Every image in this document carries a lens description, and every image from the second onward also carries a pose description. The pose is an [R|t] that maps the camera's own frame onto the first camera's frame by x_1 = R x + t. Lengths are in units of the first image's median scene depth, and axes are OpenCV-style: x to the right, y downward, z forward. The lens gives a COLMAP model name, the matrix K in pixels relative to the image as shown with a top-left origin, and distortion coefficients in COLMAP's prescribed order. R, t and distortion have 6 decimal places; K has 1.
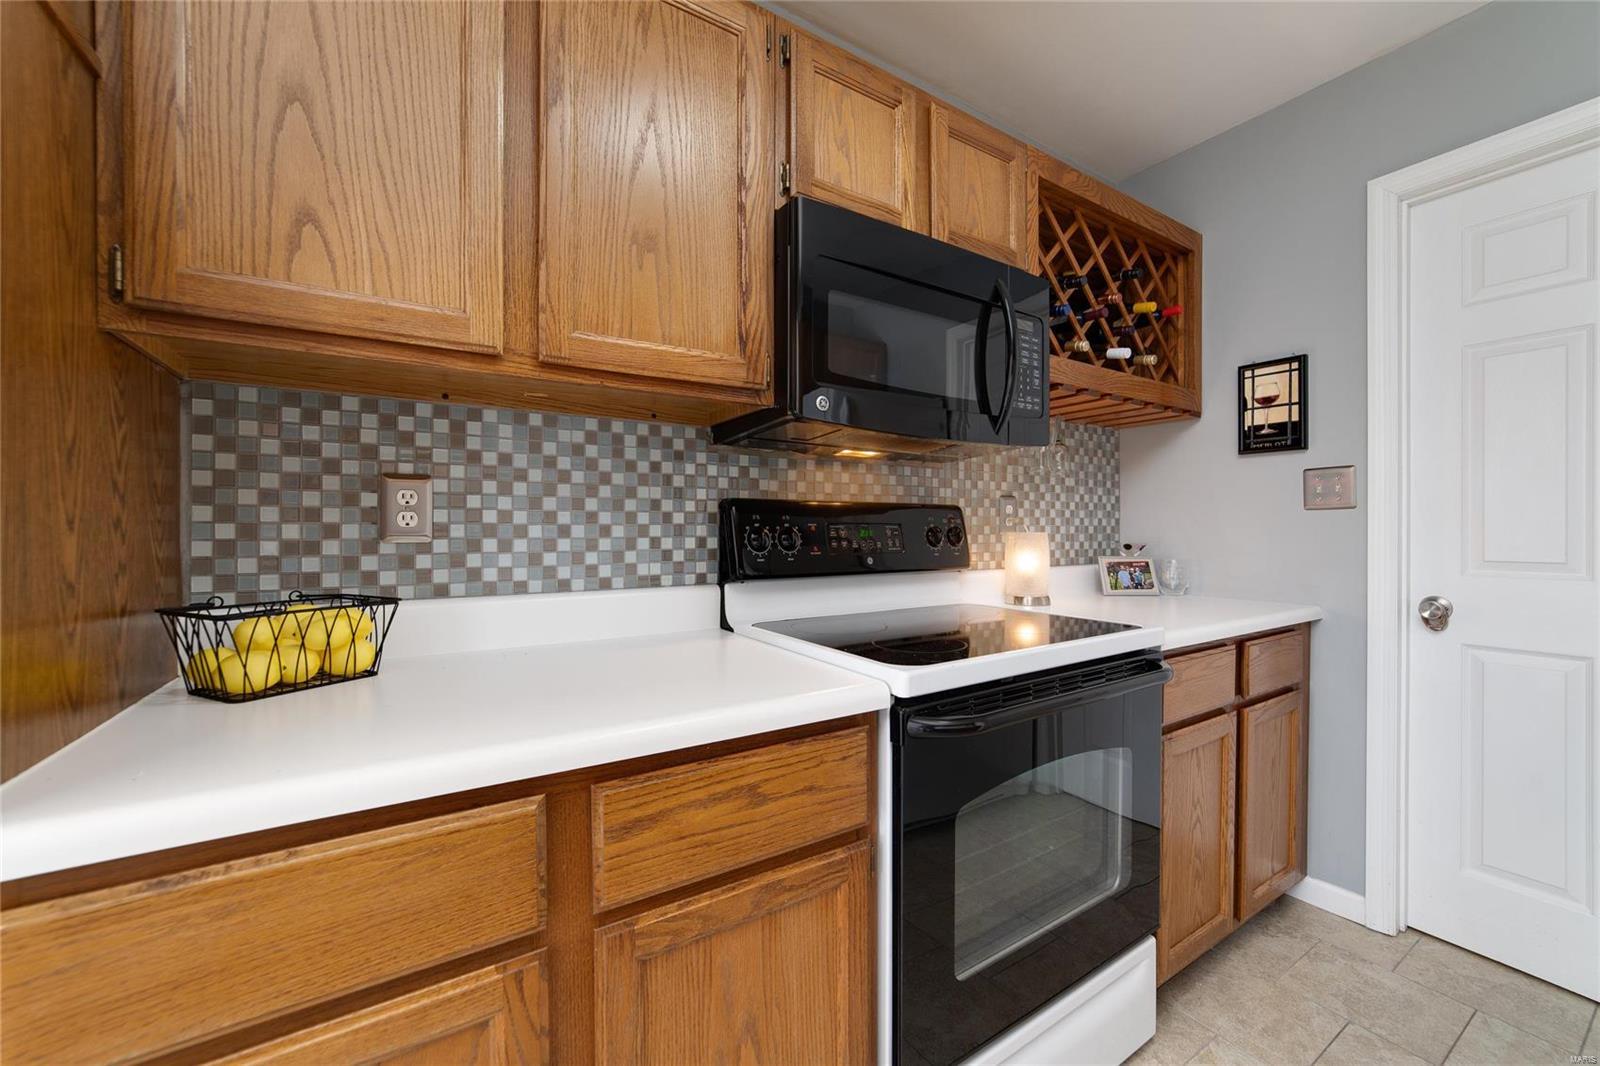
lens RADIAL K [[626.9, 0, 804.8], [0, 626.9, 532.2], [0, 0, 1]] dist [-0.018526, 0.002795]
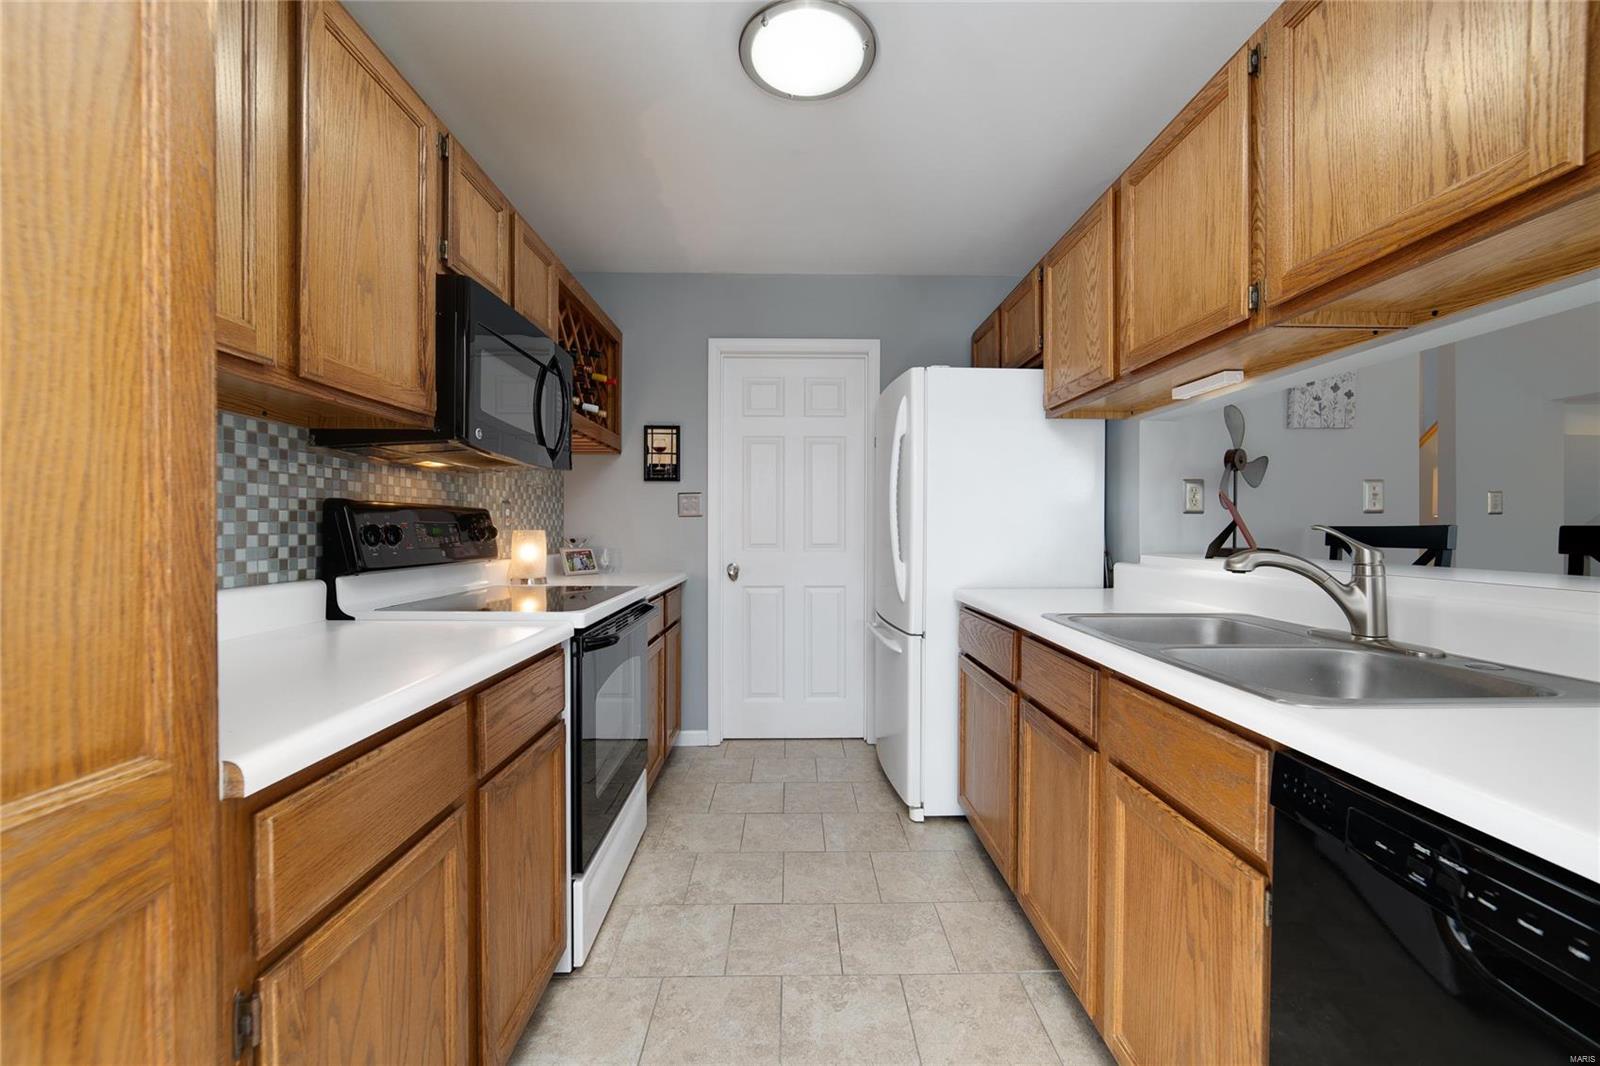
lens RADIAL K [[626.9, 0, 797.3], [0, 626.9, 530.1], [0, 0, 1]] dist [-0.018526, 0.002795]
pose [[0.528153, -0.000095, 0.849150, -0.590843], [0.001944, 0.999998, -0.001097, 0.003123], [-0.849147, 0.002230, 0.528151, -0.227544]]
